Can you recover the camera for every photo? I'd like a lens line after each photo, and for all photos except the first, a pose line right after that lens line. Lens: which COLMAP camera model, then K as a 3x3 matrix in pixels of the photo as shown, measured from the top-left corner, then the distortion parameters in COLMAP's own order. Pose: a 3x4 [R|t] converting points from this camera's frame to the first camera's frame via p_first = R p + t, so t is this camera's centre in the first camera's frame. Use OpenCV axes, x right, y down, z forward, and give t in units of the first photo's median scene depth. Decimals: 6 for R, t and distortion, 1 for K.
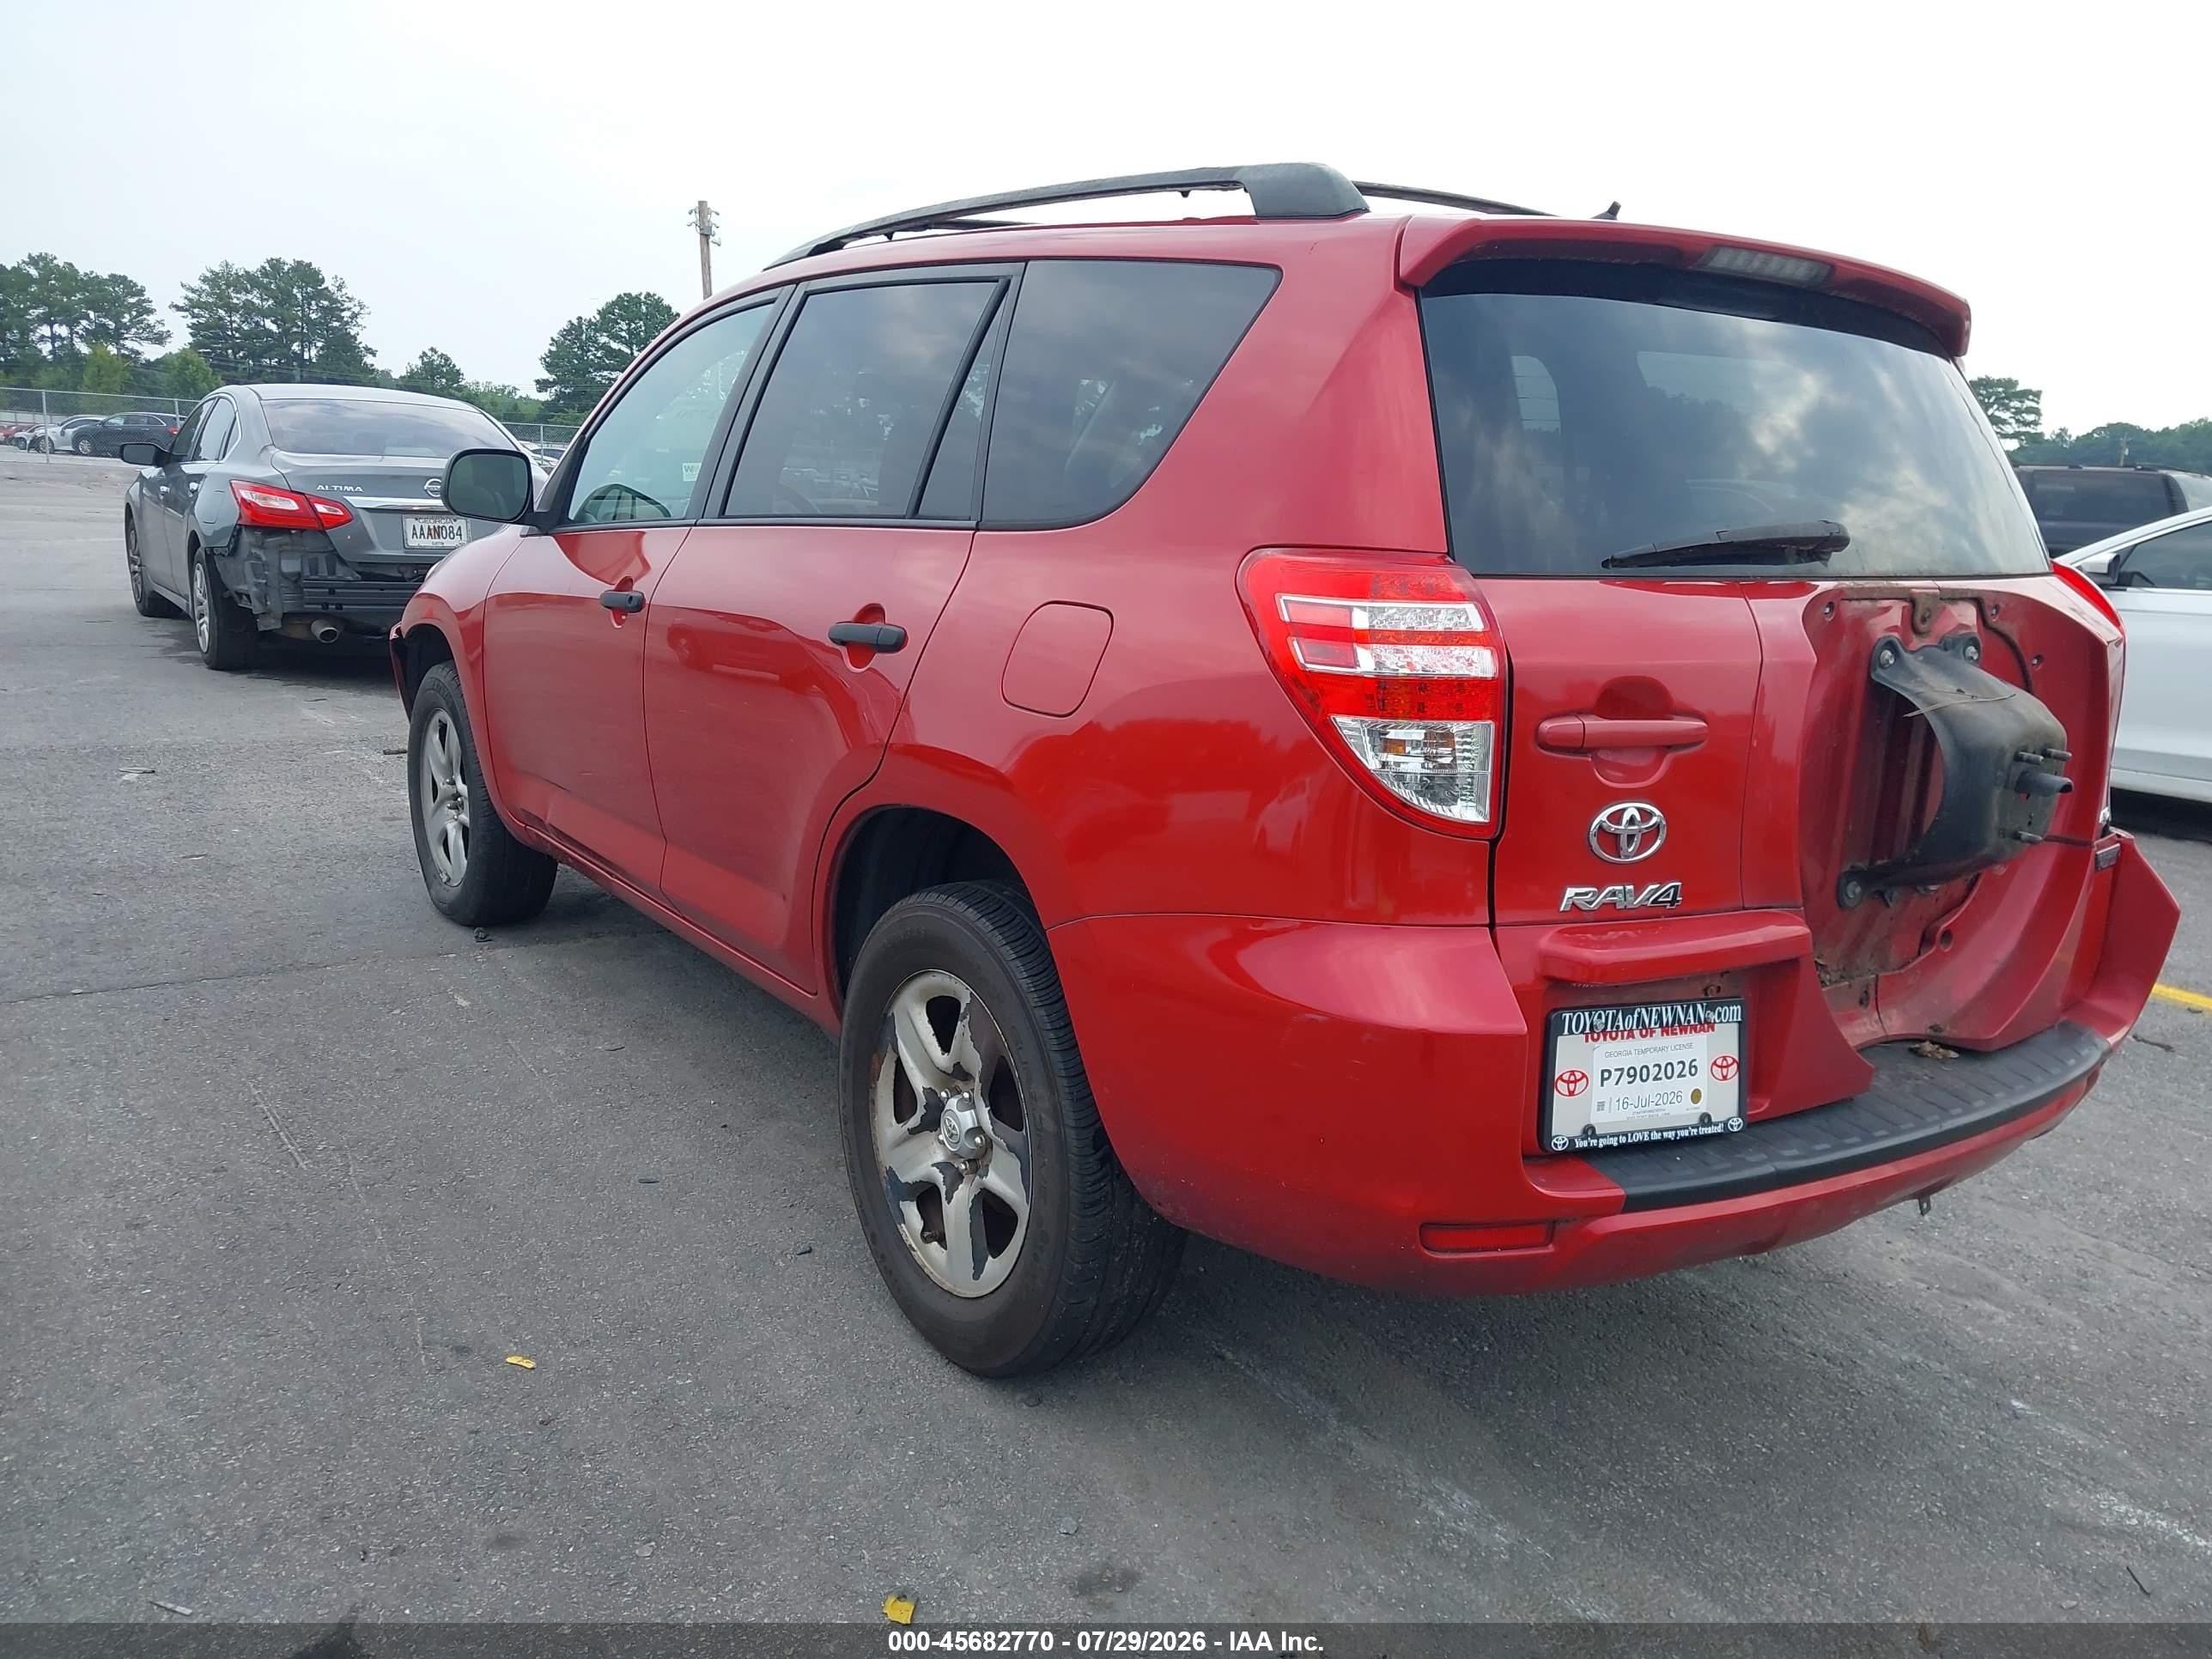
lens RADIAL K [[1802.9, 0, 1144.6], [0, 1802.9, 830.4], [0, 0, 1]] dist [0.009709, 0.007321]
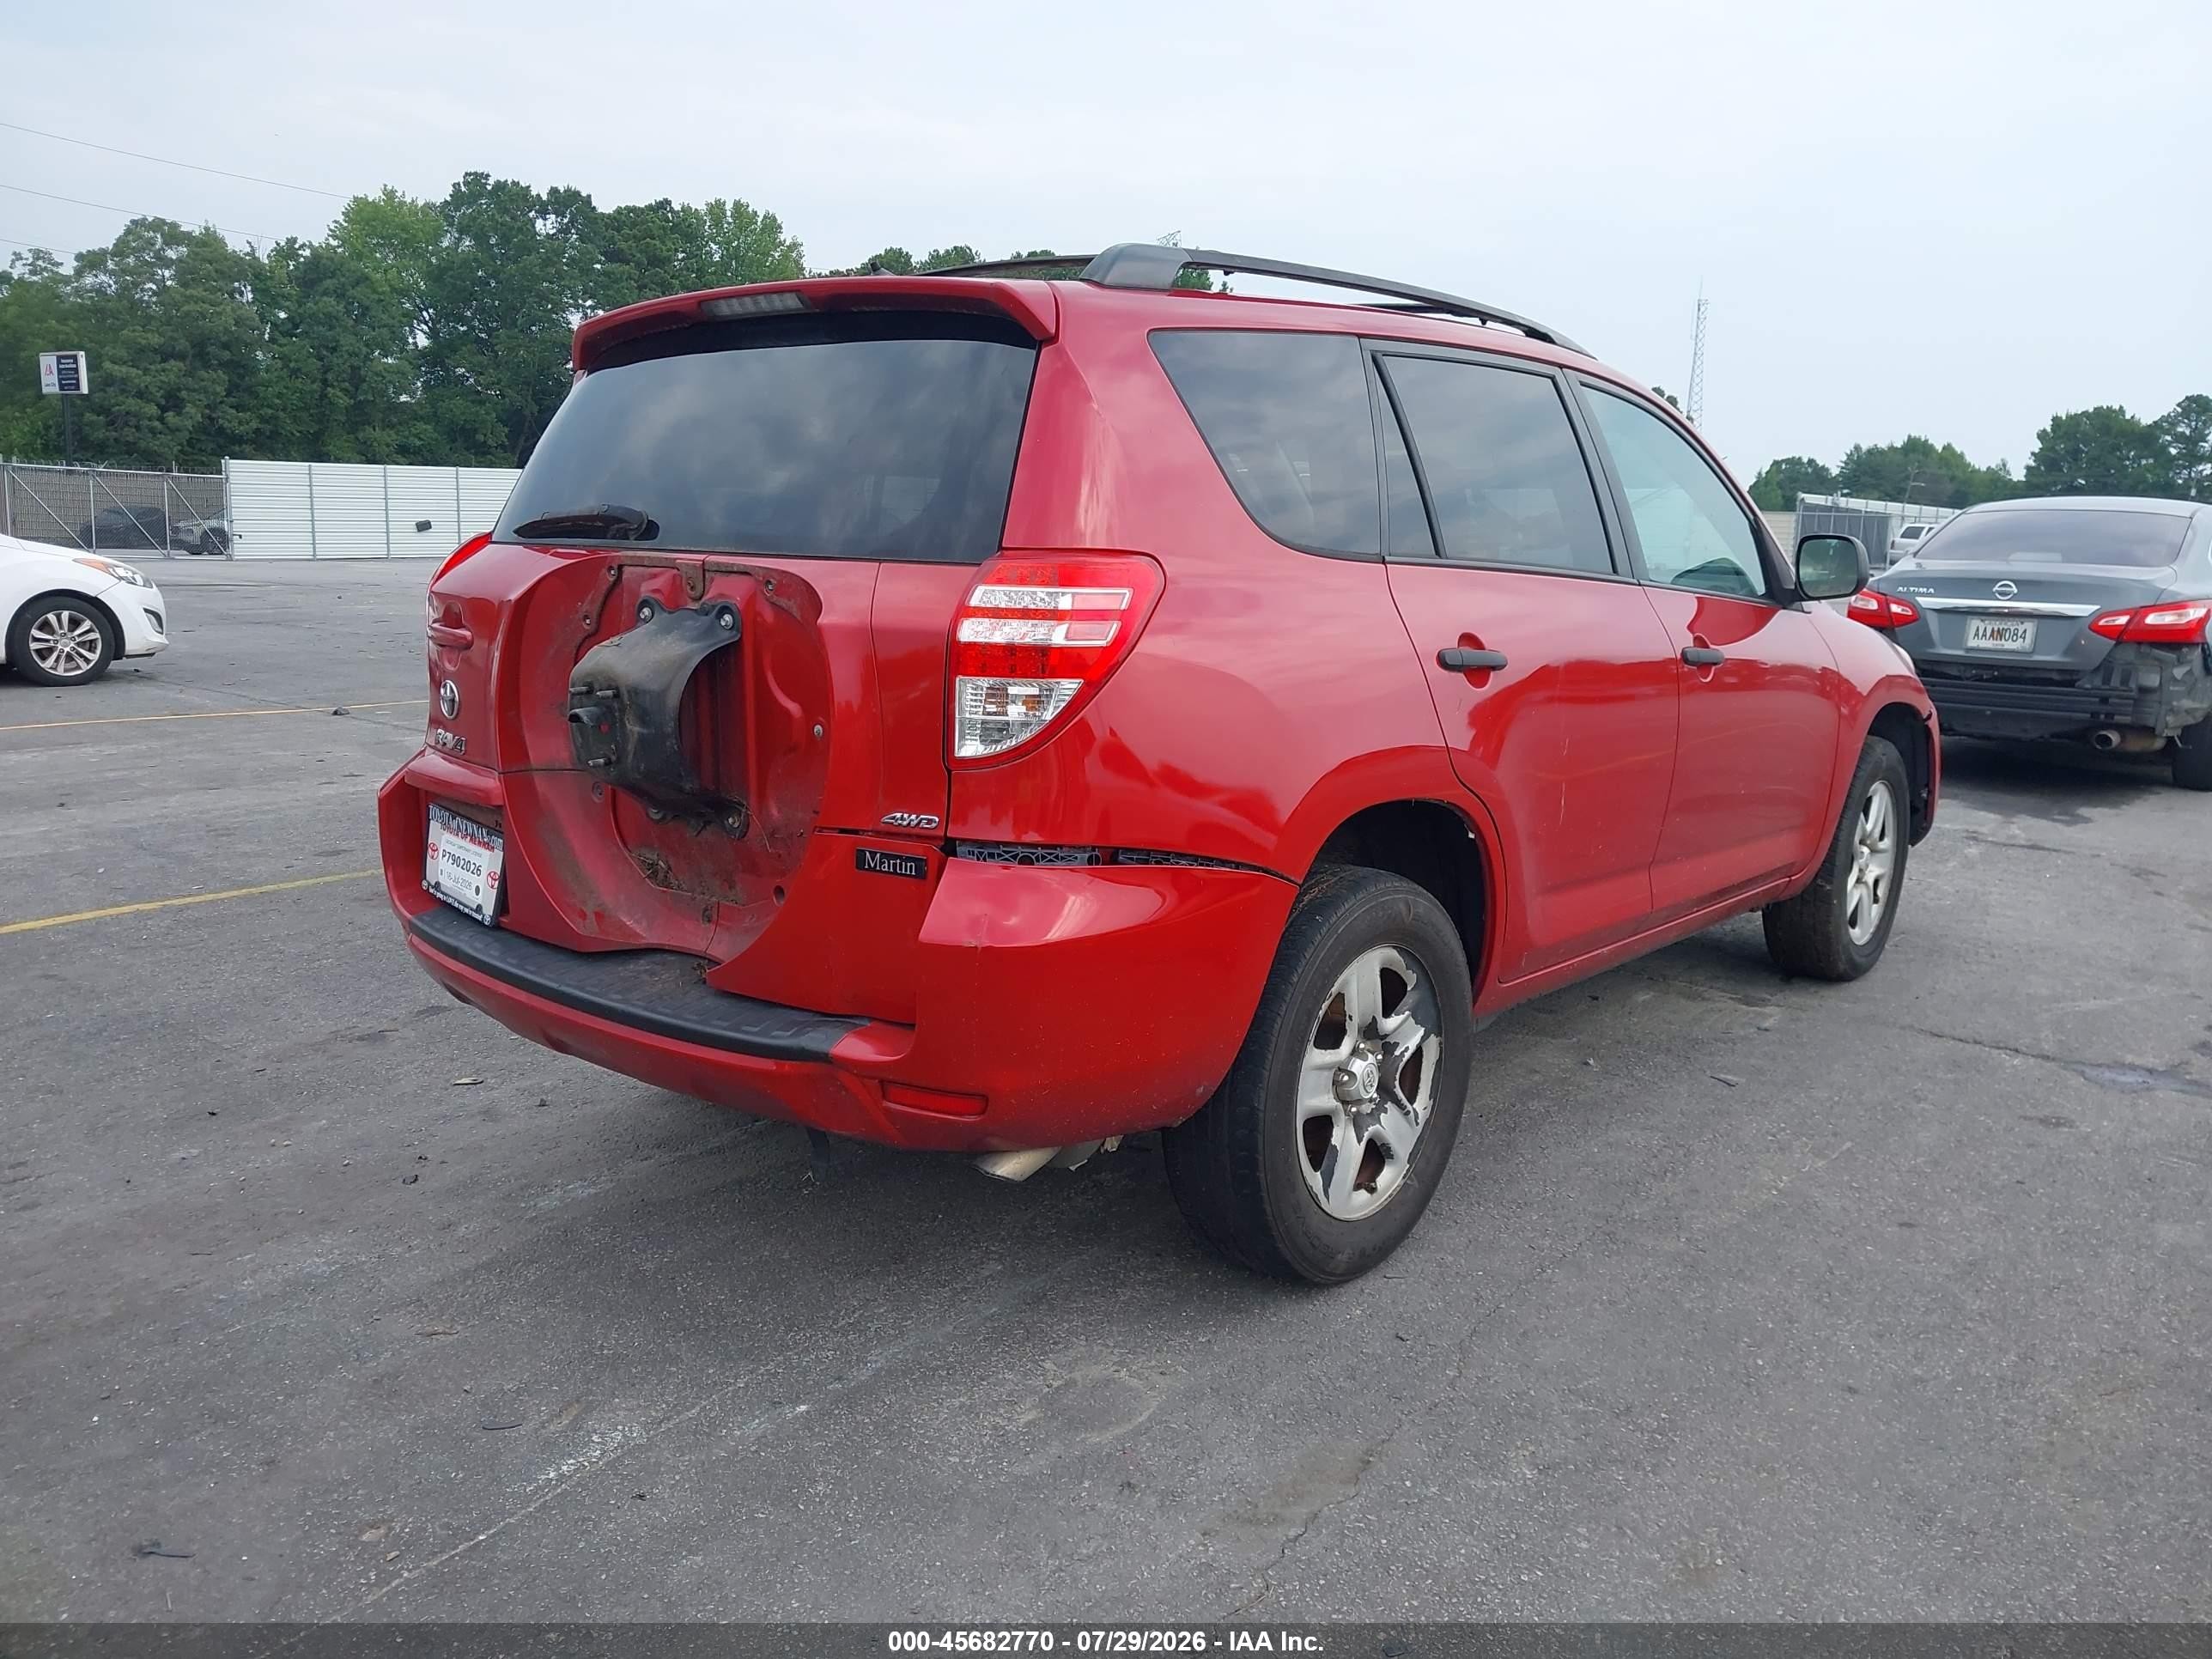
lens RADIAL K [[1811.1, 0, 1118.0], [0, 1811.1, 826.2], [0, 0, 1]] dist [0.063142, -0.099498]
pose [[0.256499, 0.119402, -0.959141, 1.912430], [-0.208029, 0.975903, 0.065856, -0.113228], [0.943892, 0.182638, 0.275157, 1.107566]]
